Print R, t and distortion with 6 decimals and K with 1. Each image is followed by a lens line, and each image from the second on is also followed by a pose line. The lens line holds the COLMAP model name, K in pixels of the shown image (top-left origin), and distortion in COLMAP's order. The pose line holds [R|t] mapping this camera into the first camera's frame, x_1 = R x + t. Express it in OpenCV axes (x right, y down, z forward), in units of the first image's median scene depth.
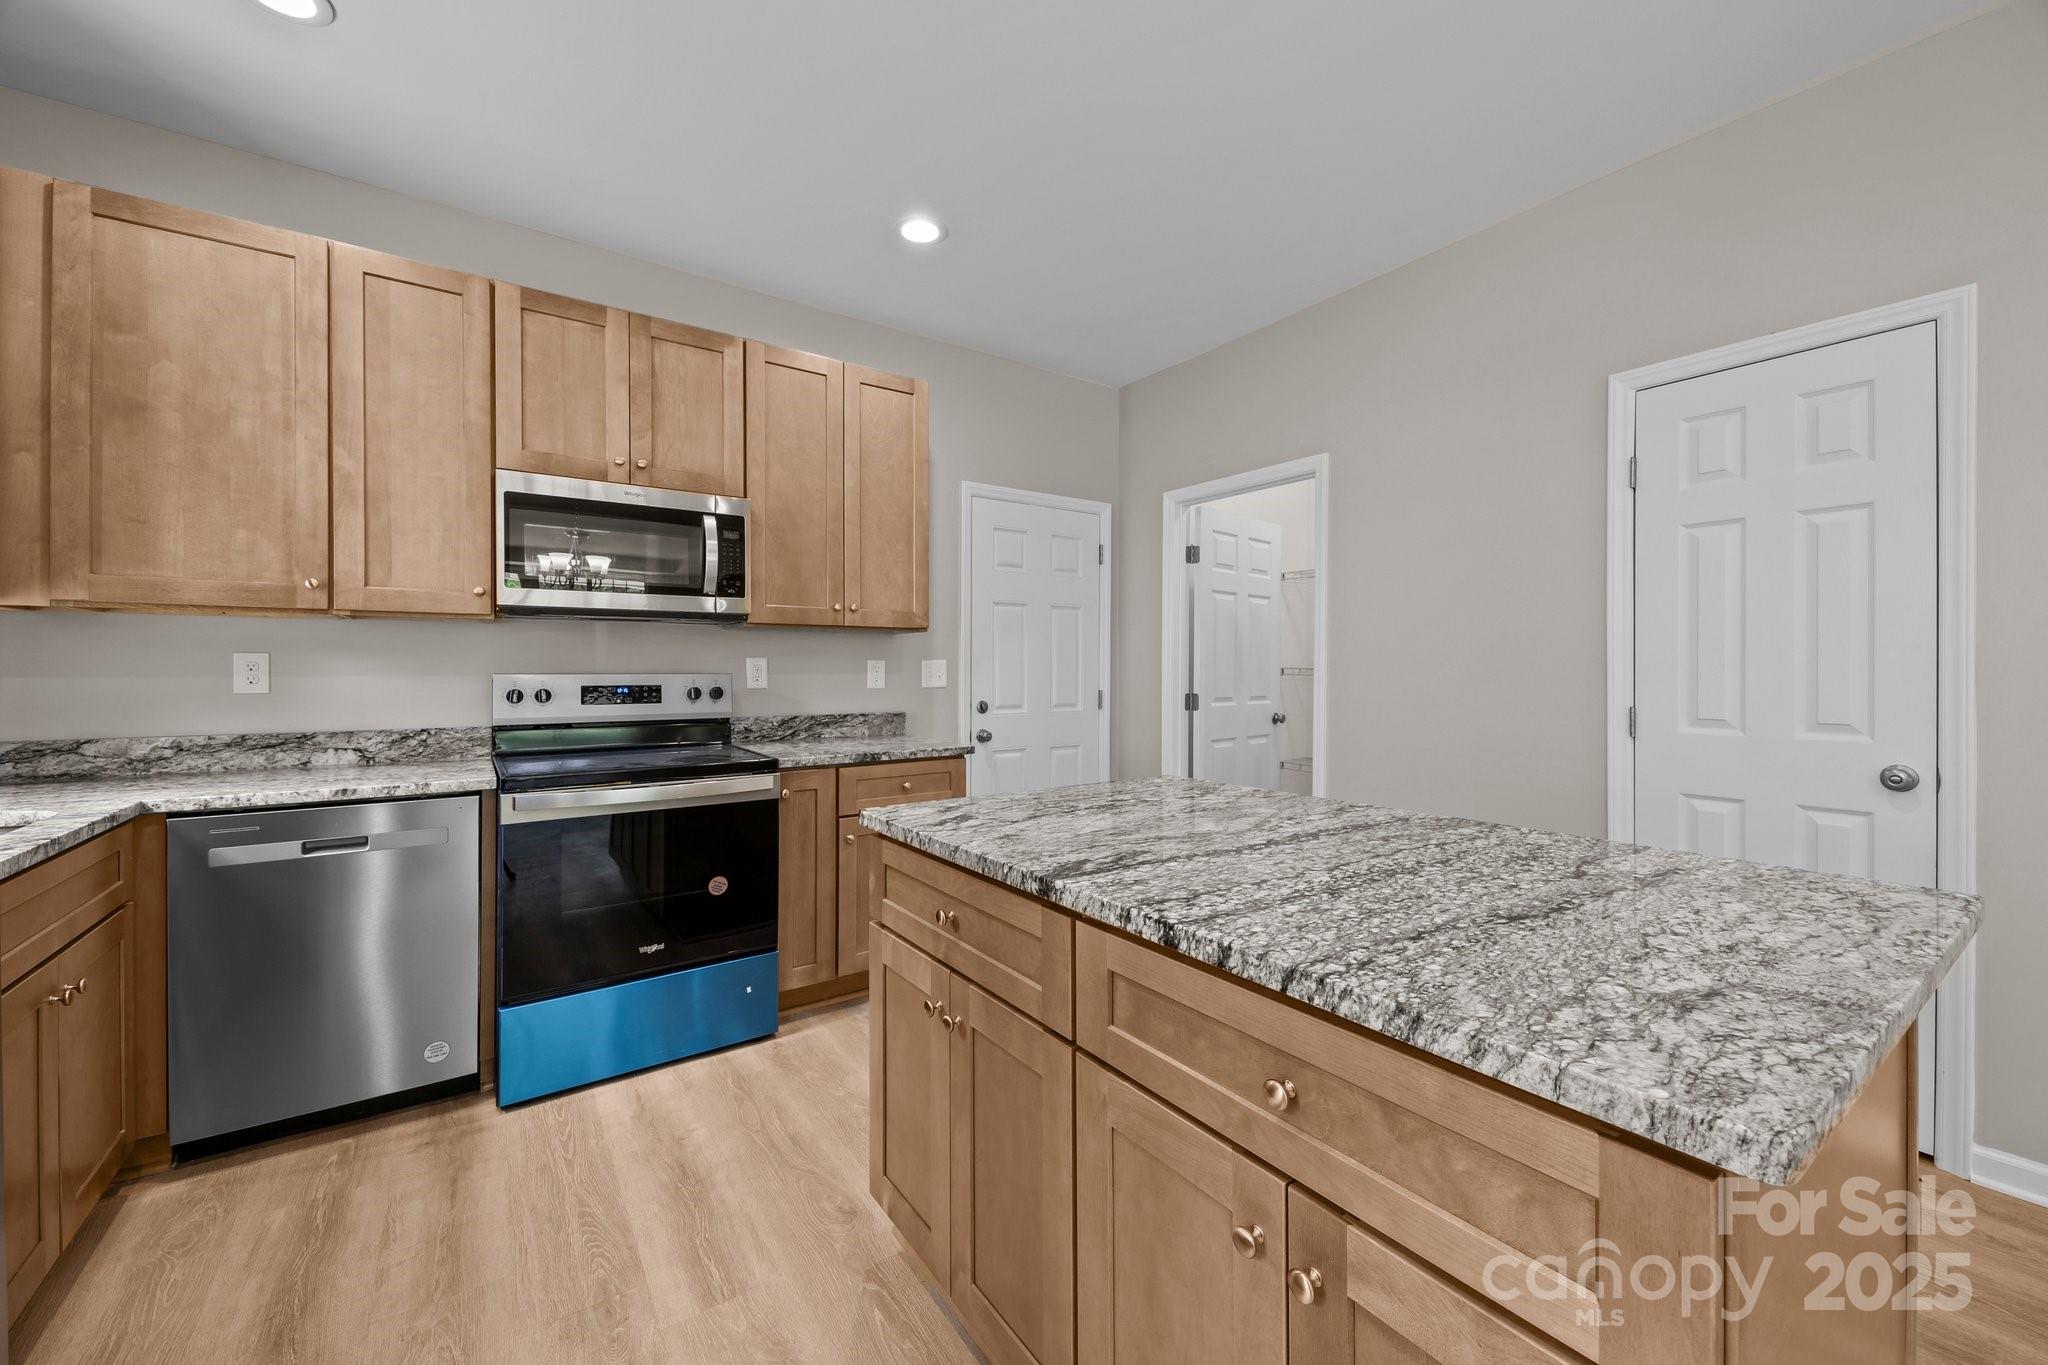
lens RADIAL K [[795.2, 0, 1019.7], [0, 795.2, 678.1], [0, 0, 1]] dist [0.013643, -0.000687]
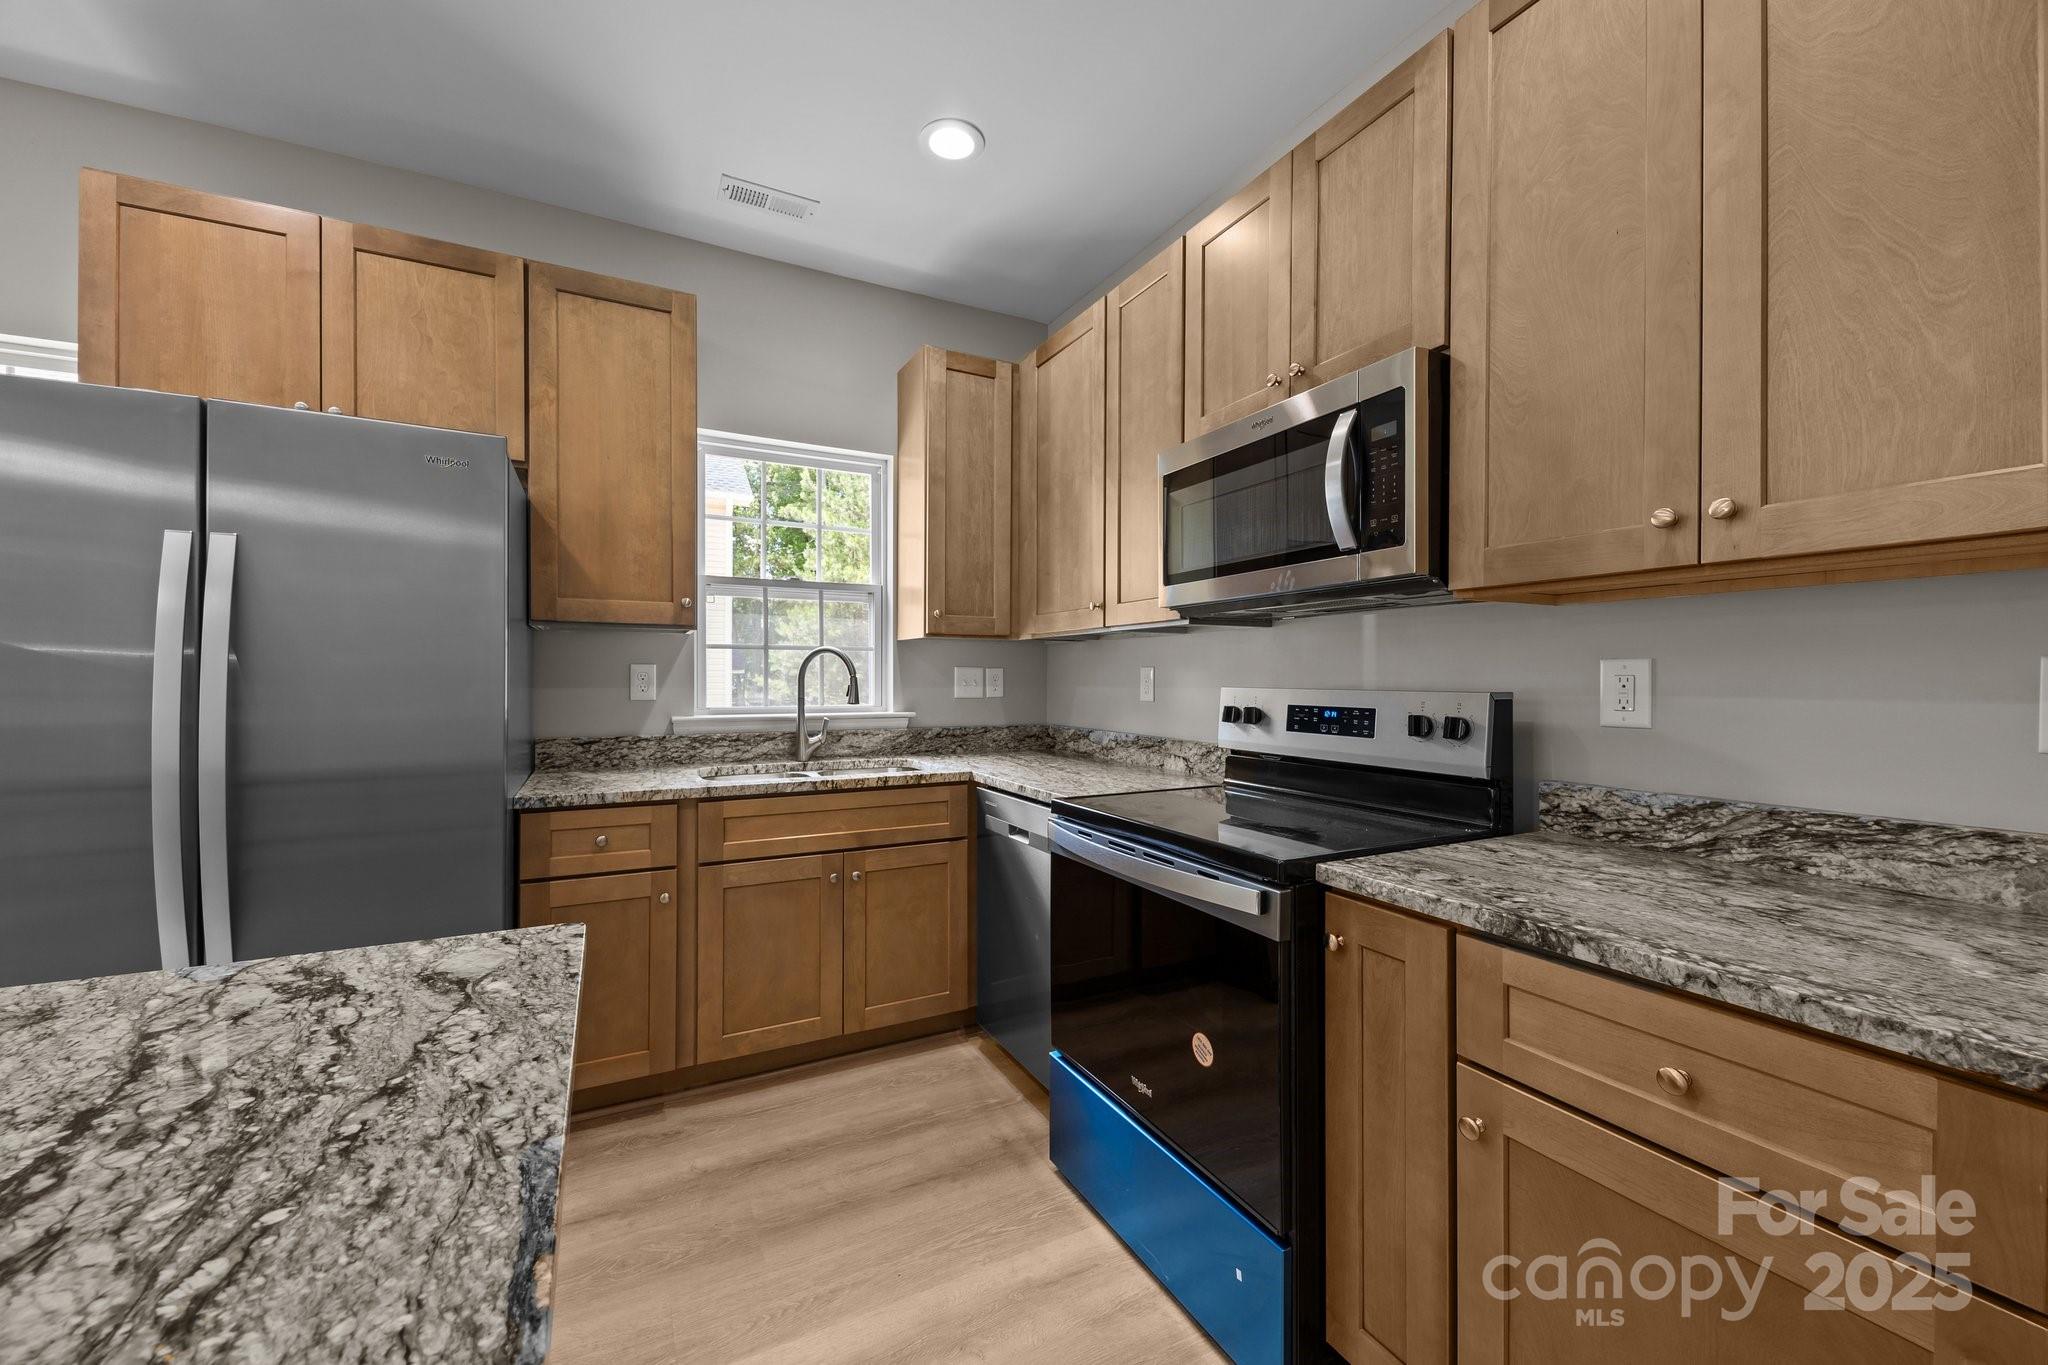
lens RADIAL K [[795.2, 0, 1019.7], [0, 795.2, 678.1], [0, 0, 1]] dist [0.013643, -0.000687]
pose [[-0.138016, -0.001655, -0.990429, 0.223913], [-0.015918, 0.999873, 0.000547, -0.012186], [0.990302, 0.015841, -0.138024, 0.935094]]
